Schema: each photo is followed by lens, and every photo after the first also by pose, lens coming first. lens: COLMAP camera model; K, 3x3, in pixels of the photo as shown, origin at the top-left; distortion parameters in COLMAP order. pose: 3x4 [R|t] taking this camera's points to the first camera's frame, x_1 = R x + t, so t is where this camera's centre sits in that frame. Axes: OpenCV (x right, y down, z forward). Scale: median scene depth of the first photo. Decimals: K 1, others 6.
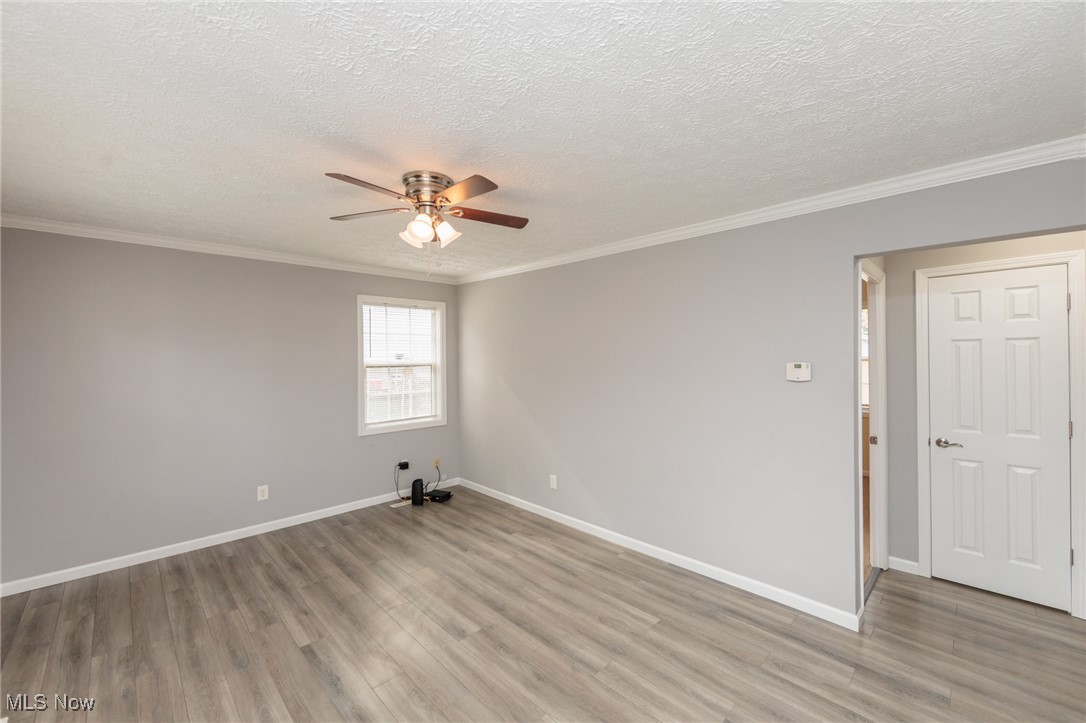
lens RADIAL K [[431.4, 0, 544.8], [0, 431.4, 356.8], [0, 0, 1]] dist [-0.000747, -0.000119]
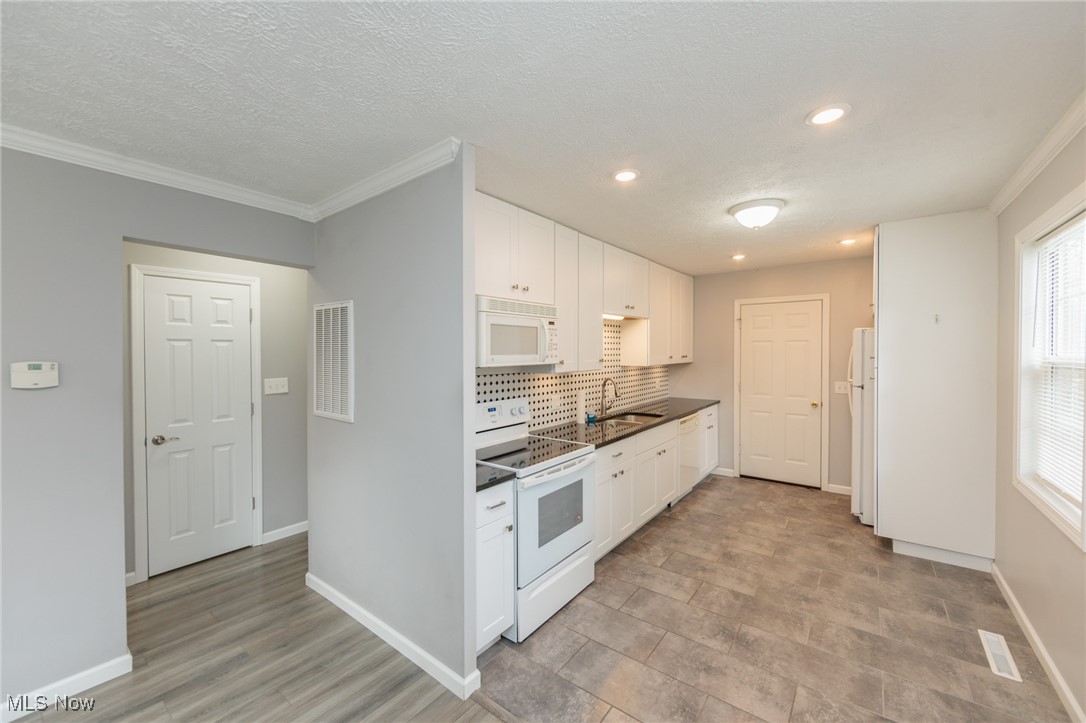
lens RADIAL K [[424.1, 0, 543.2], [0, 424.1, 357.3], [0, 0, 1]] dist [-0.001430, -0.000006]
pose [[-0.123692, -0.003224, 0.992315, -0.206688], [0.003352, 0.999988, 0.003666, 0.005271], [-0.992315, 0.003780, -0.123680, 0.259863]]
